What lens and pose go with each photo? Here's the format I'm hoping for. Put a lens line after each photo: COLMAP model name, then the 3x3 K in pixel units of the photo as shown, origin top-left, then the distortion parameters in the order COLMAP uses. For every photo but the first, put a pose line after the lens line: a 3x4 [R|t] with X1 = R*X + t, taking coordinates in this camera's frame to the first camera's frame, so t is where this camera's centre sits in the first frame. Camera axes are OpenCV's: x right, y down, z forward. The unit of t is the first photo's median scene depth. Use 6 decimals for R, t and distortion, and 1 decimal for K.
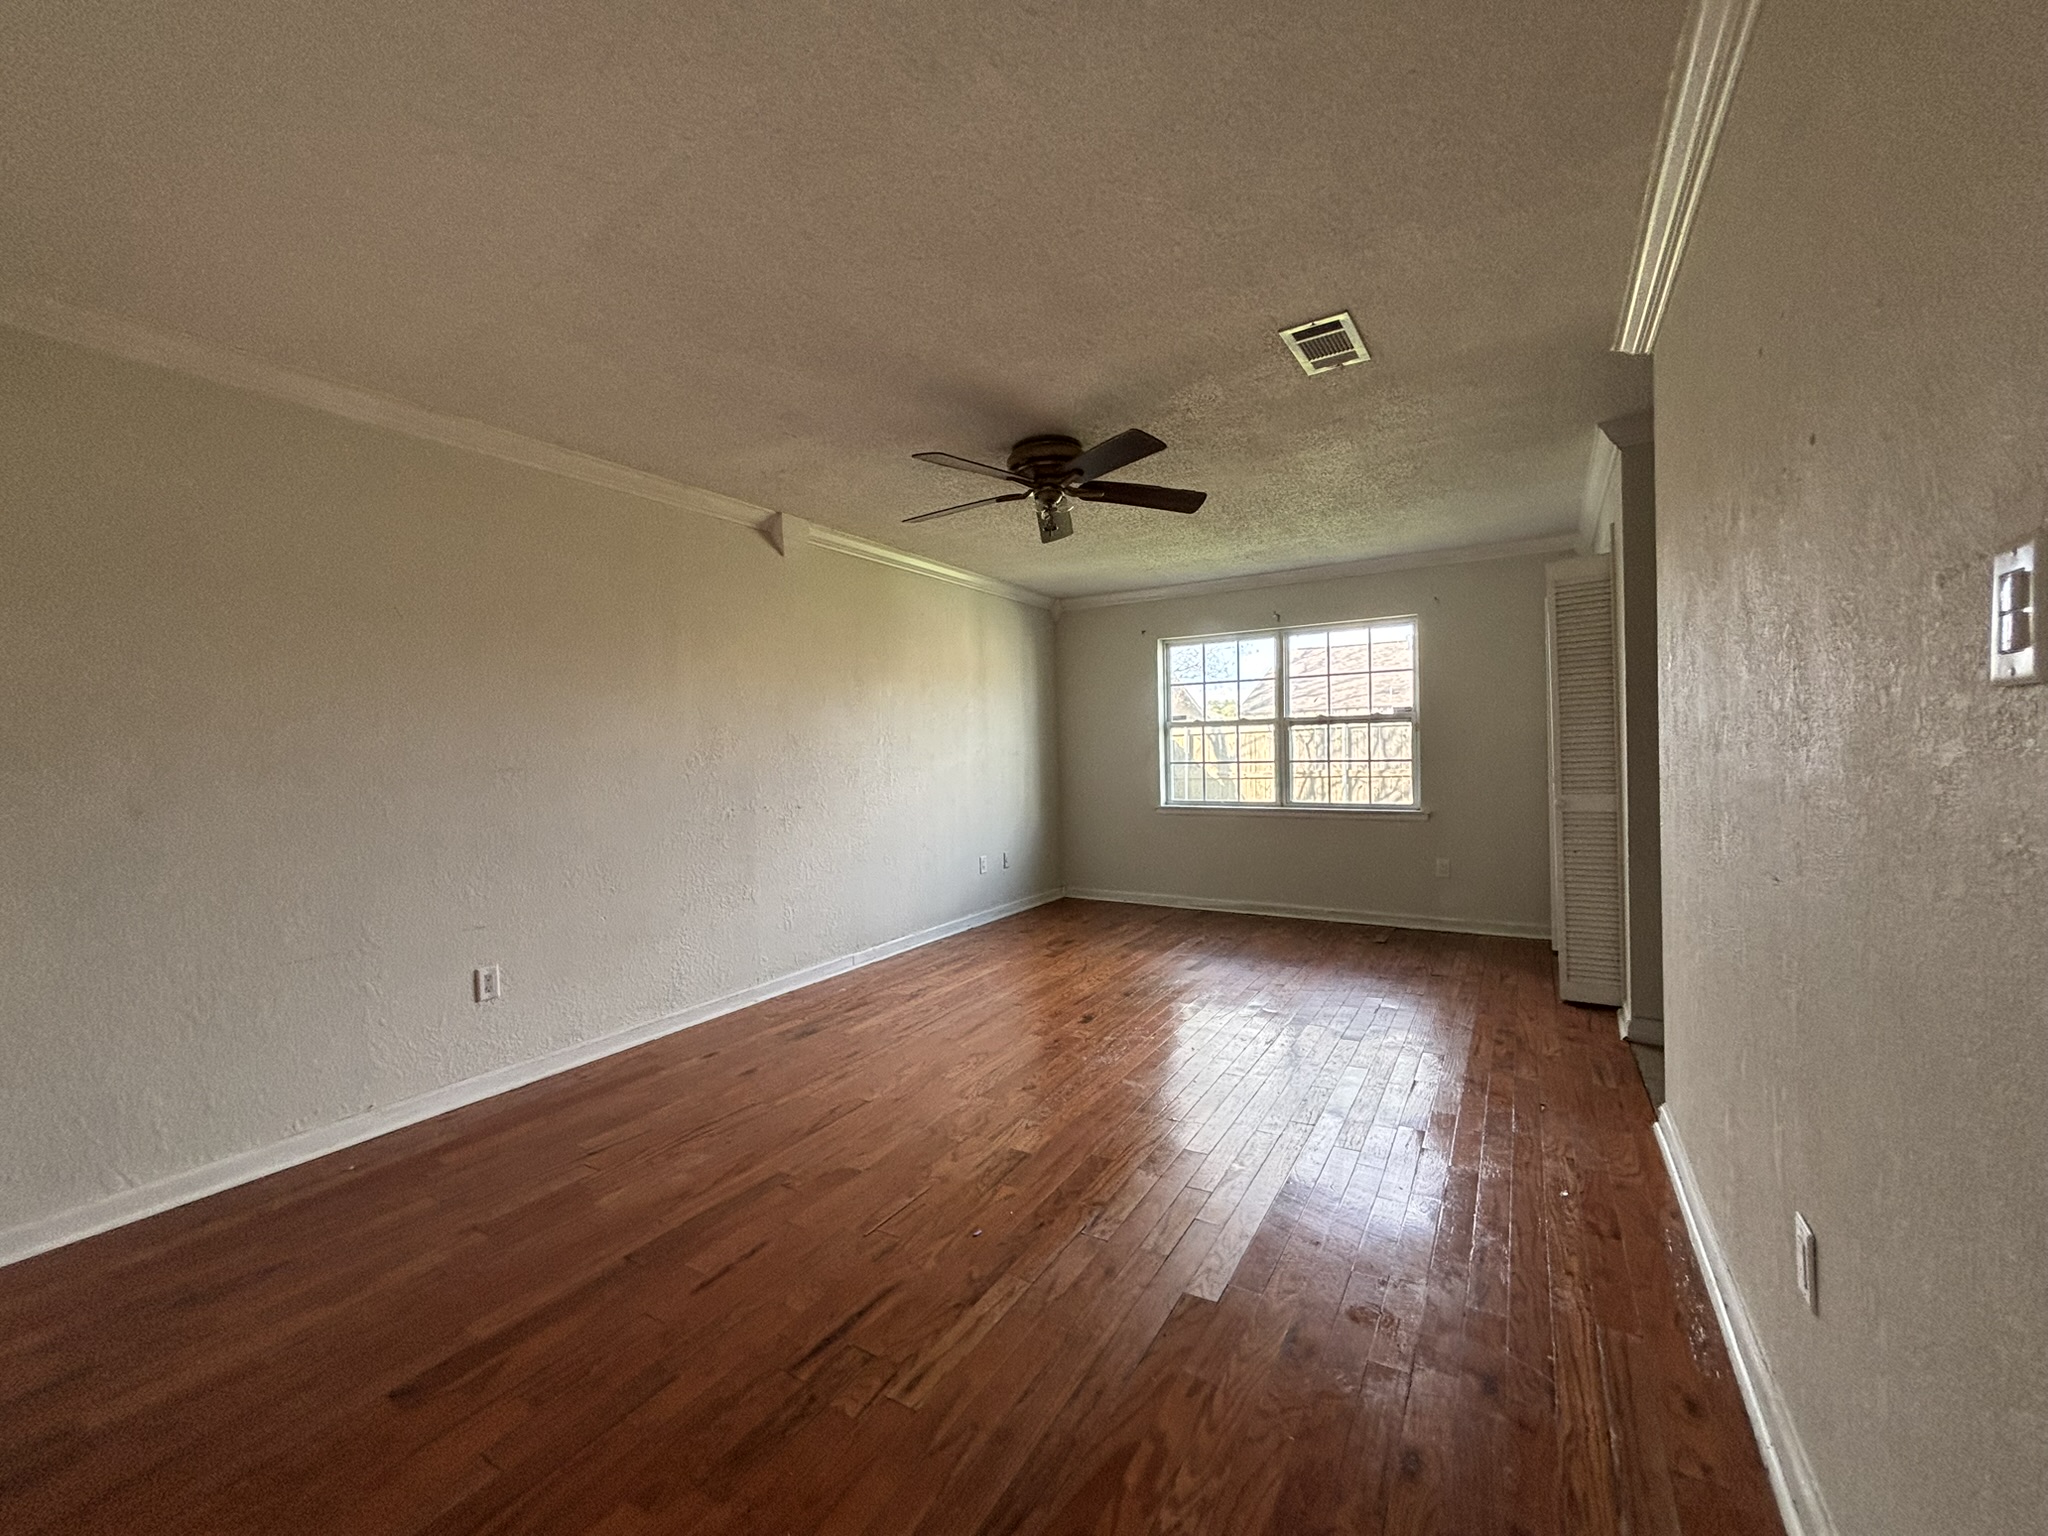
lens RADIAL K [[825.6, 0, 1010.9], [0, 825.6, 766.5], [0, 0, 1]] dist [0.007918, -0.001755]
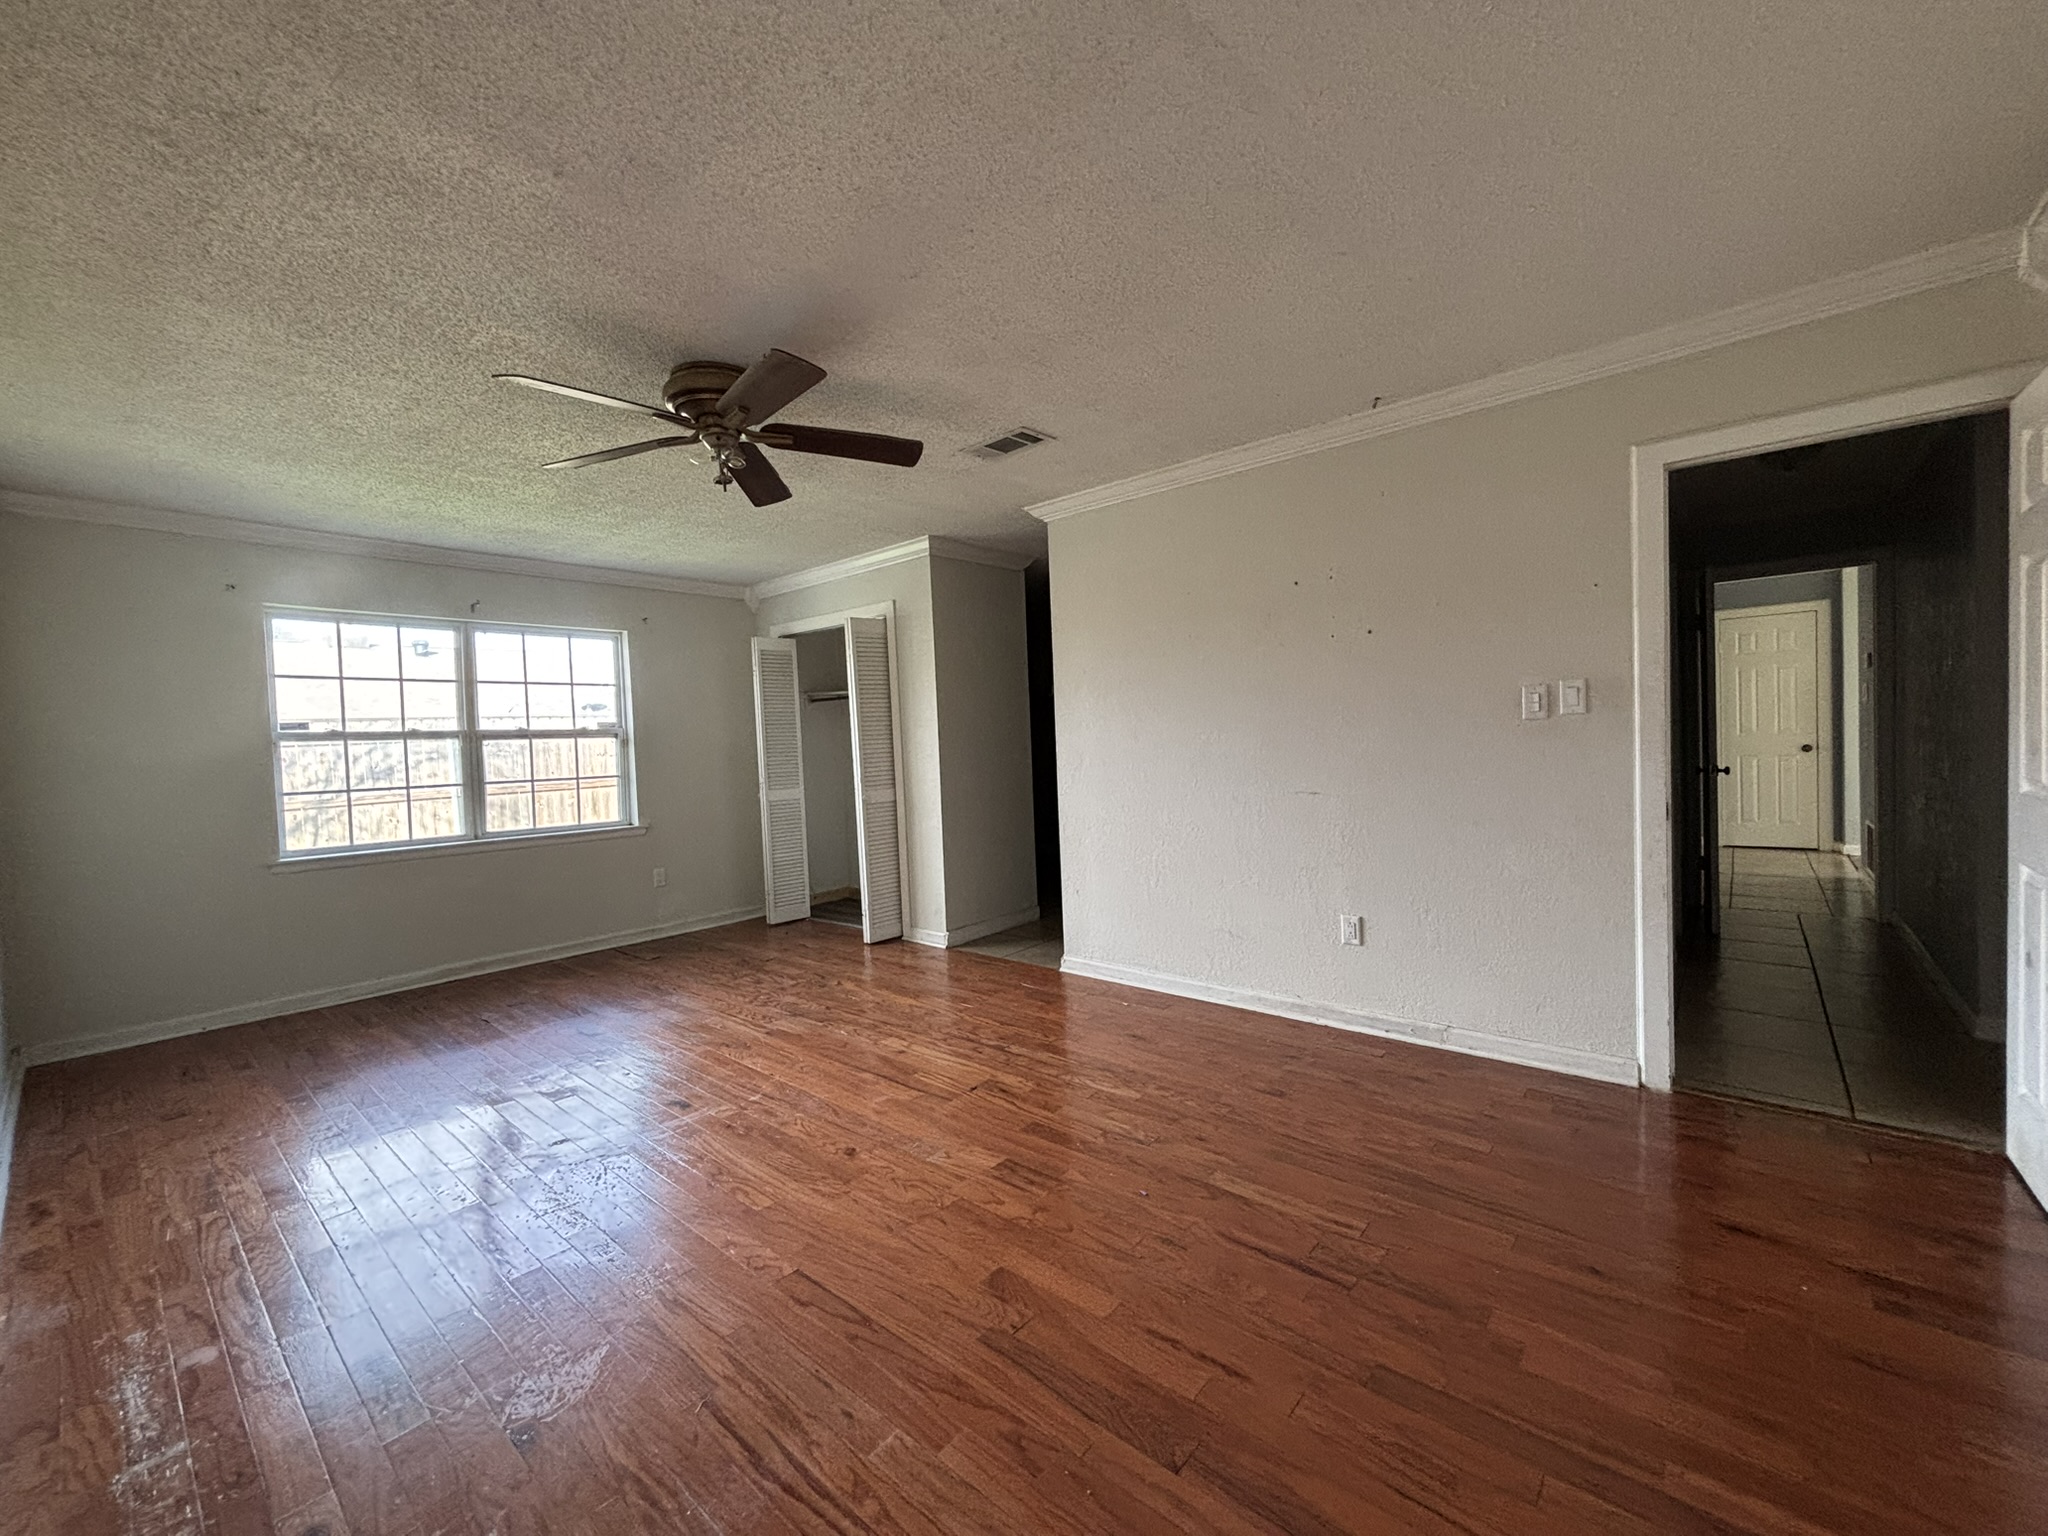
lens RADIAL K [[825.6, 0, 1024.5], [0, 825.6, 771.7], [0, 0, 1]] dist [0.007918, -0.001755]
pose [[0.158038, -0.023455, 0.987154, -0.411731], [0.048639, 0.998689, 0.015942, -0.004661], [-0.986234, 0.045495, 0.158972, 0.350572]]
